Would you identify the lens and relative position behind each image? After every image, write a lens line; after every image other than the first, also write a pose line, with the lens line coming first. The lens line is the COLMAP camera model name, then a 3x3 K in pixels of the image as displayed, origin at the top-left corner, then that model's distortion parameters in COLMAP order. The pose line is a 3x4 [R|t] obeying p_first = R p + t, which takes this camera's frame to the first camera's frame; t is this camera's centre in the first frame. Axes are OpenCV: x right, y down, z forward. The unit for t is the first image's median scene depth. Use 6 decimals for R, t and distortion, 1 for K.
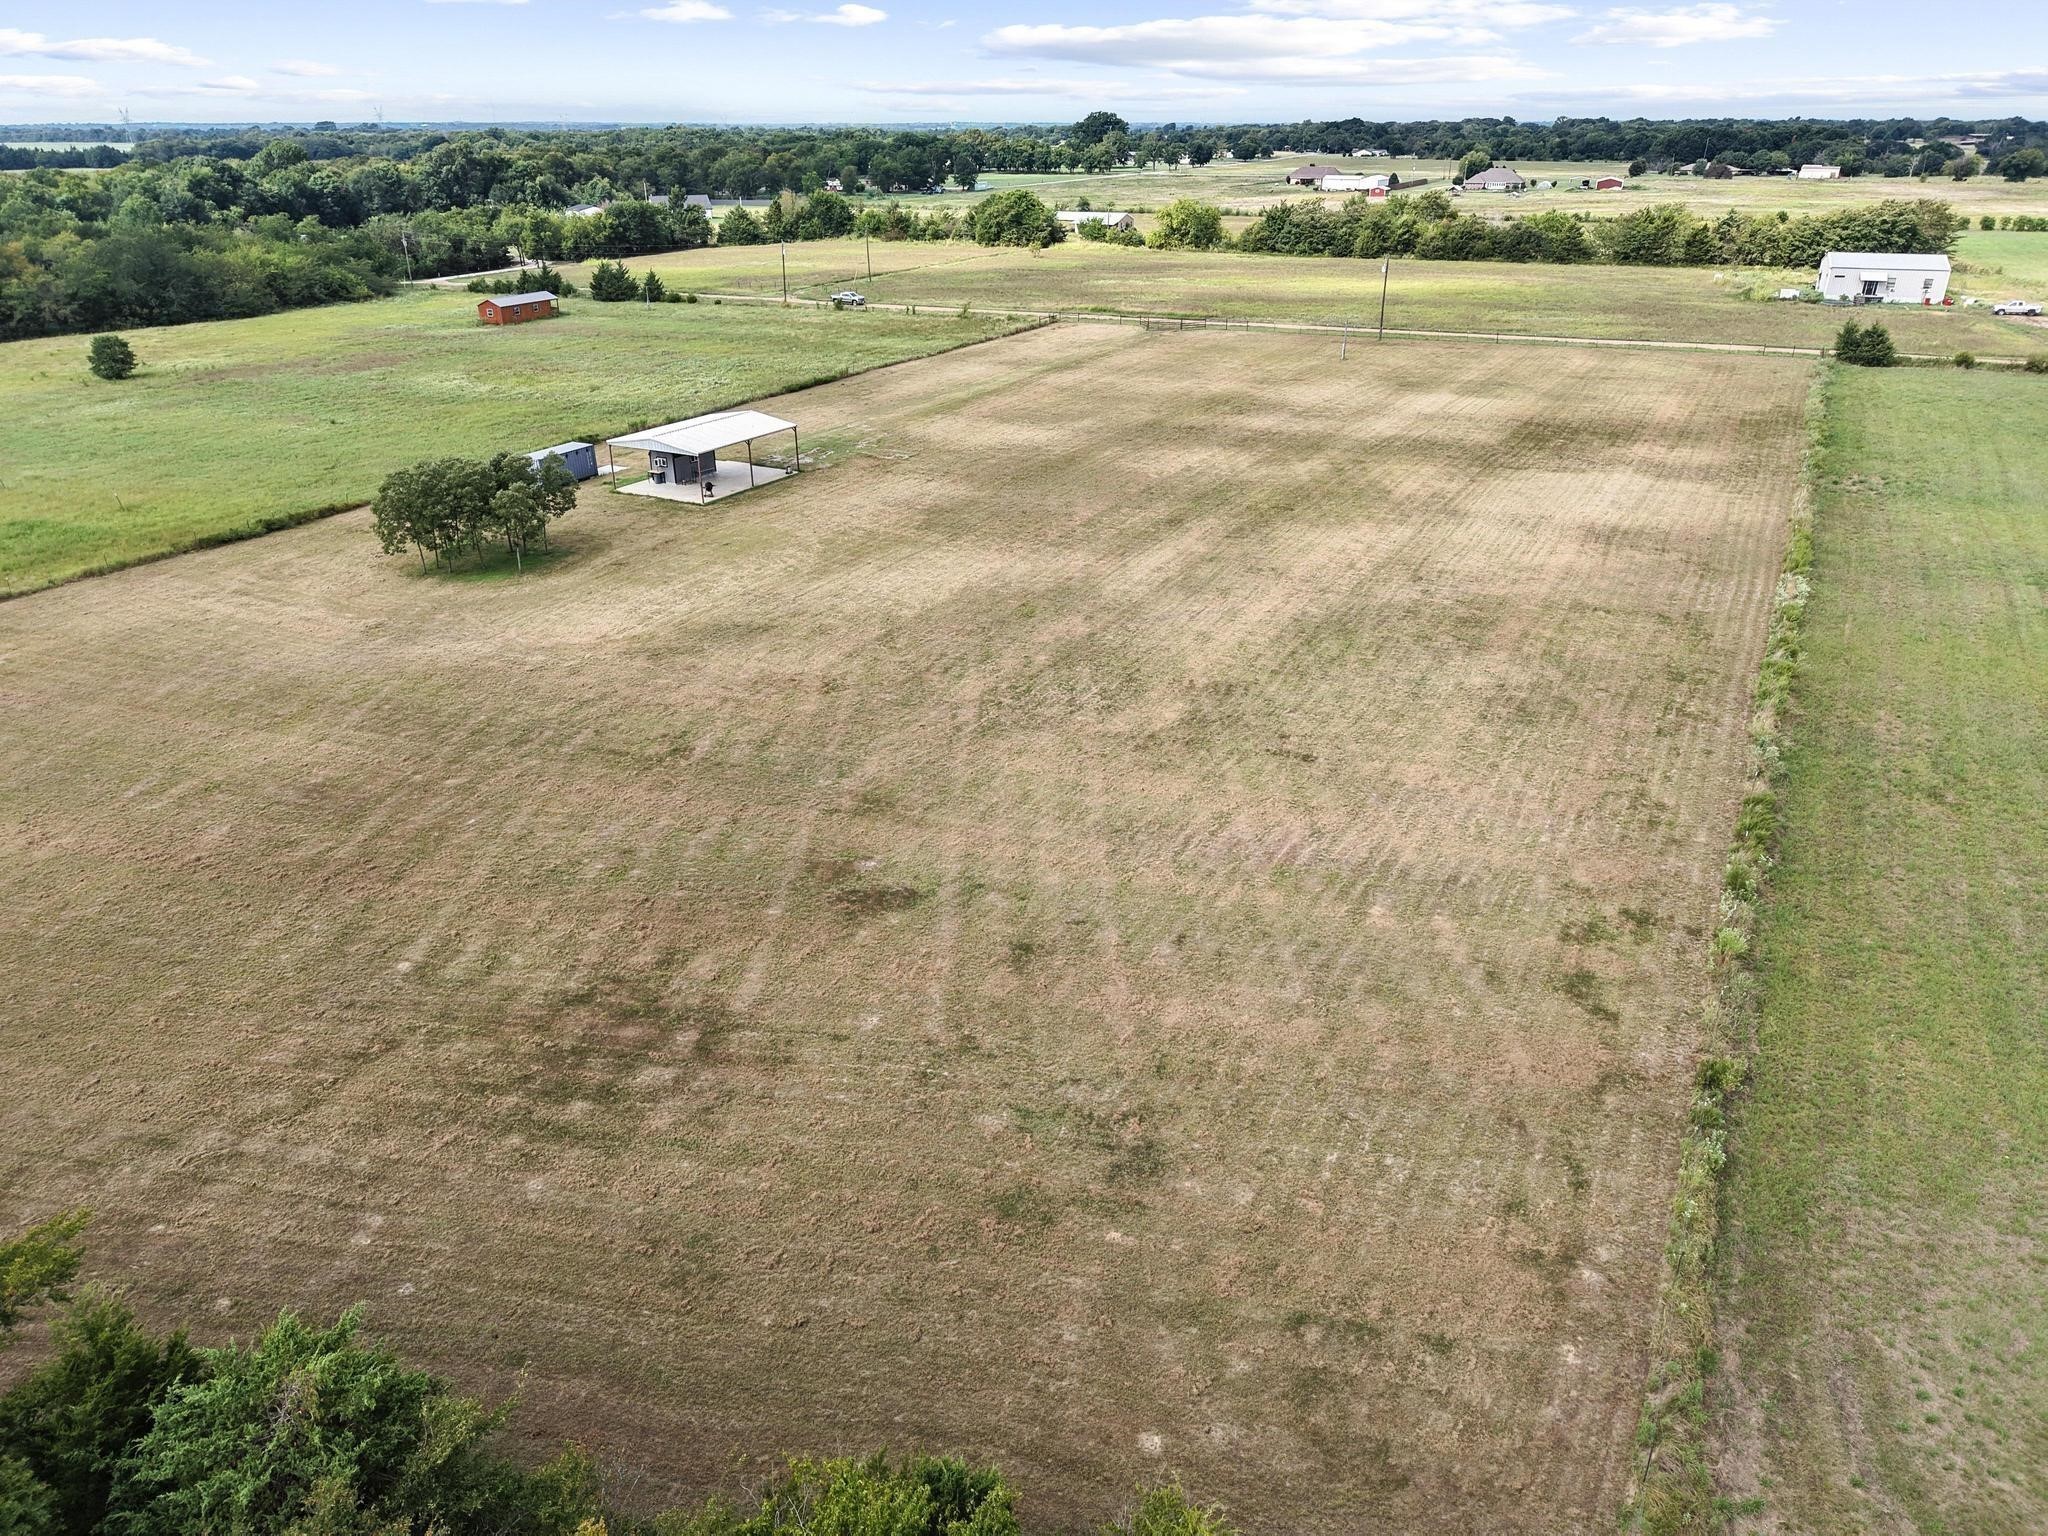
lens RADIAL K [[1377.1, 0, 1025.2], [0, 1377.1, 763.0], [0, 0, 1]] dist [0.017248, -0.016960]
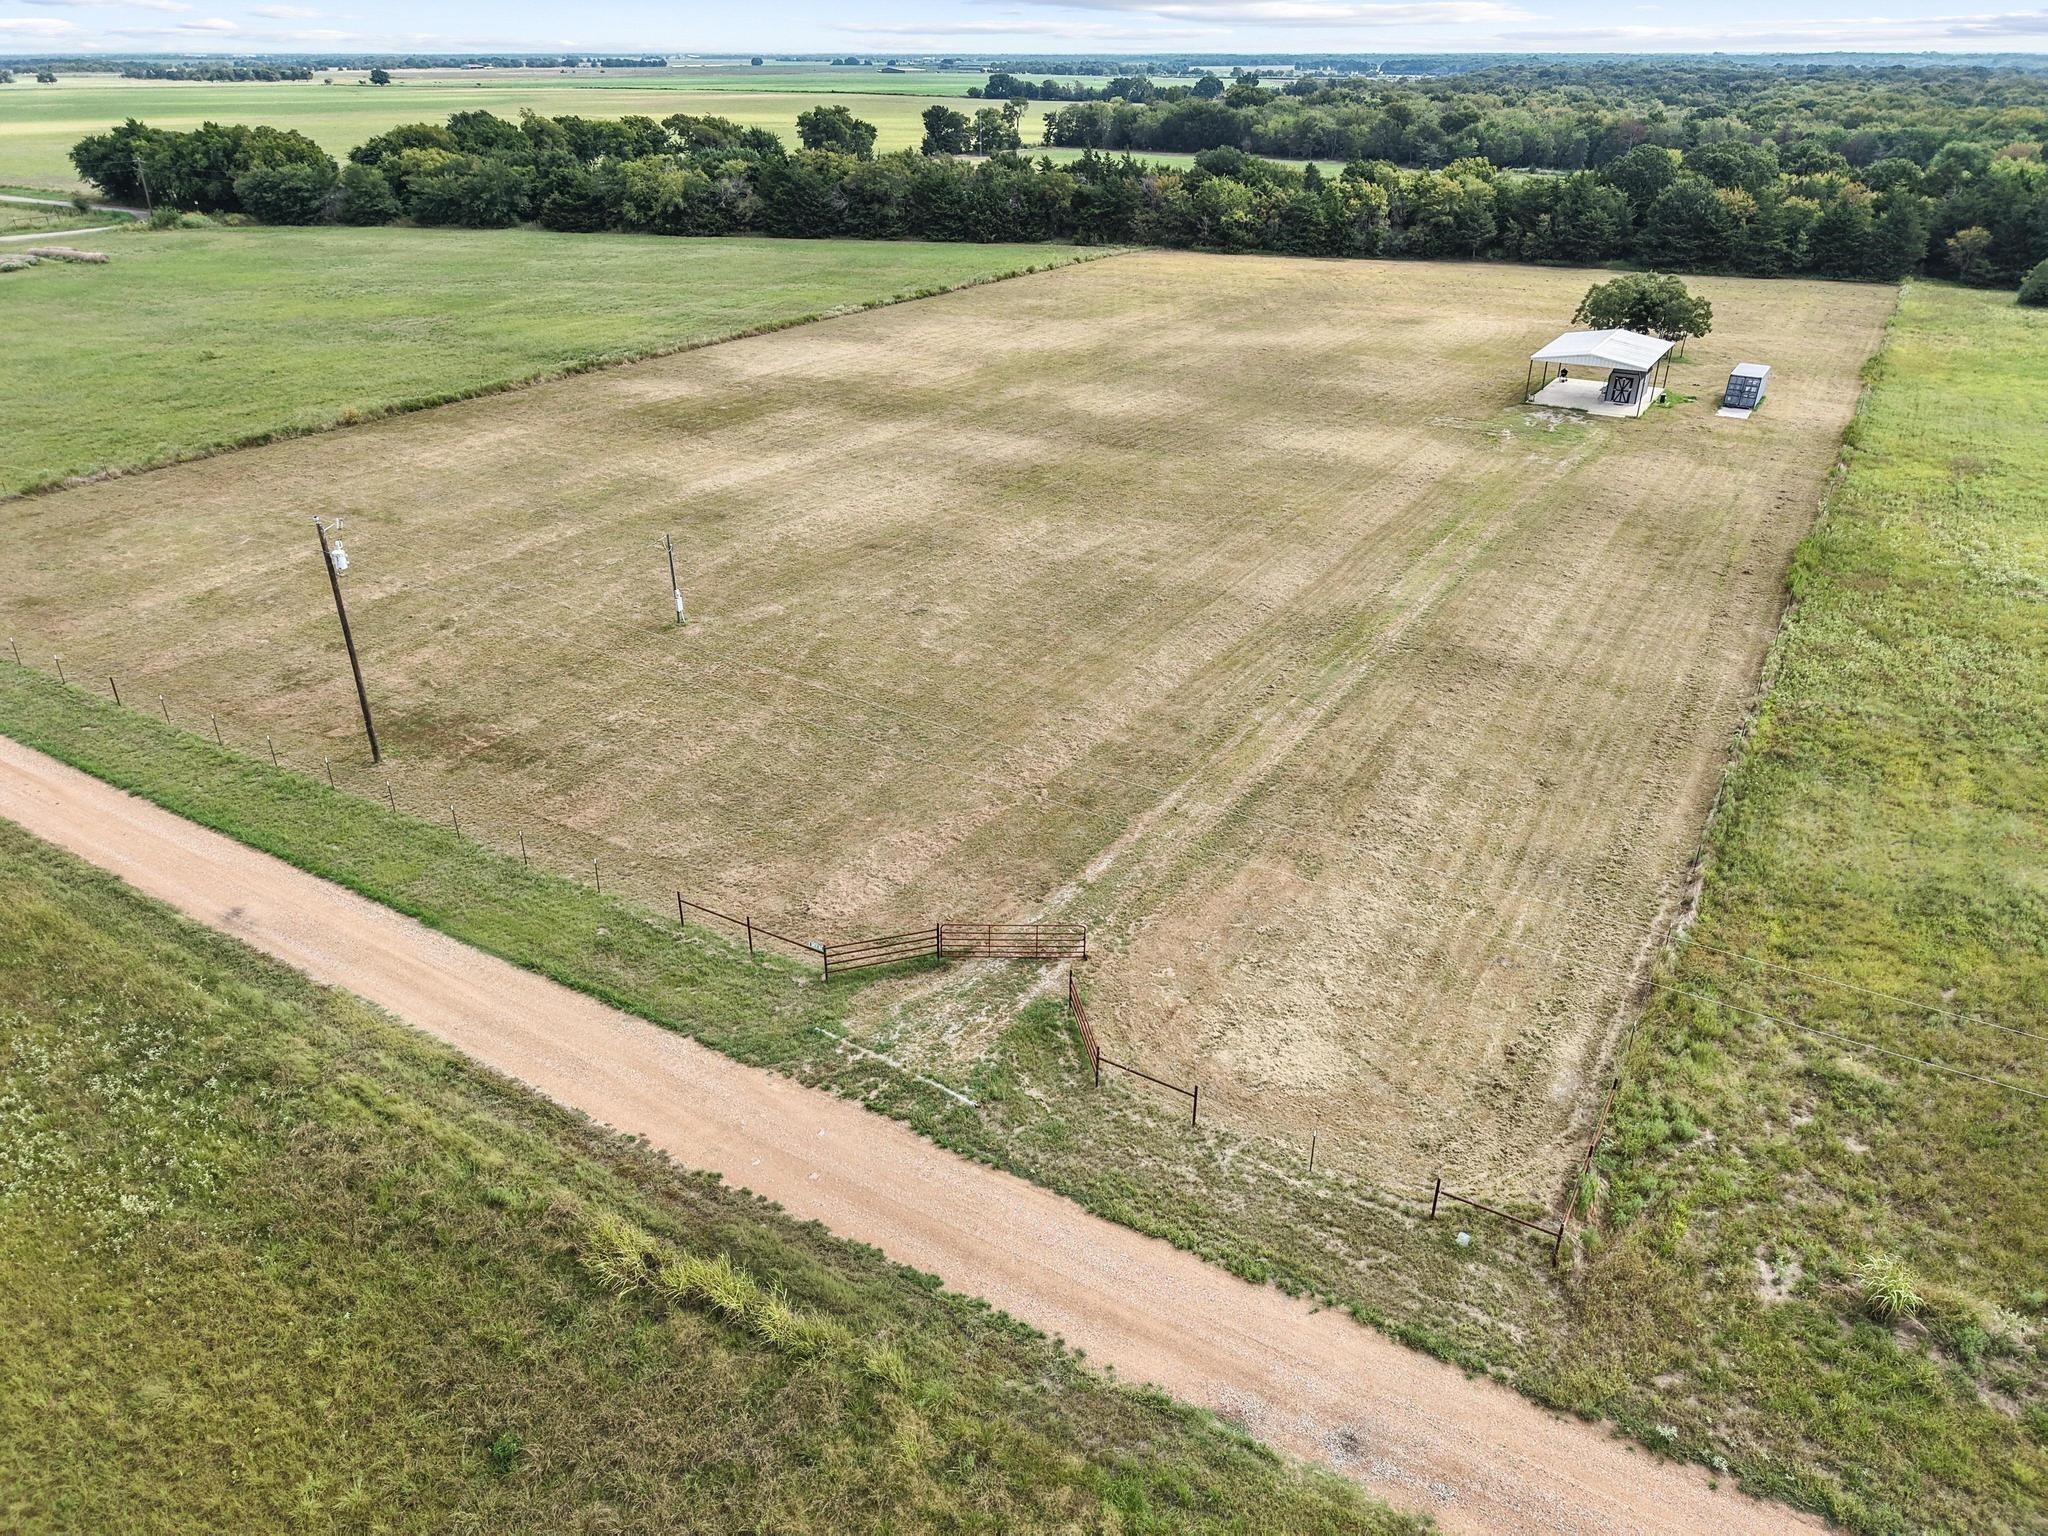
lens RADIAL K [[1377.1, 0, 1020.7], [0, 1377.1, 770.7], [0, 0, 1]] dist [0.017248, -0.016960]
pose [[-0.997977, -0.020595, 0.060145, 0.193201], [0.035255, 0.607987, 0.793164, -1.251241], [-0.052903, 0.793680, -0.606031, 2.675485]]
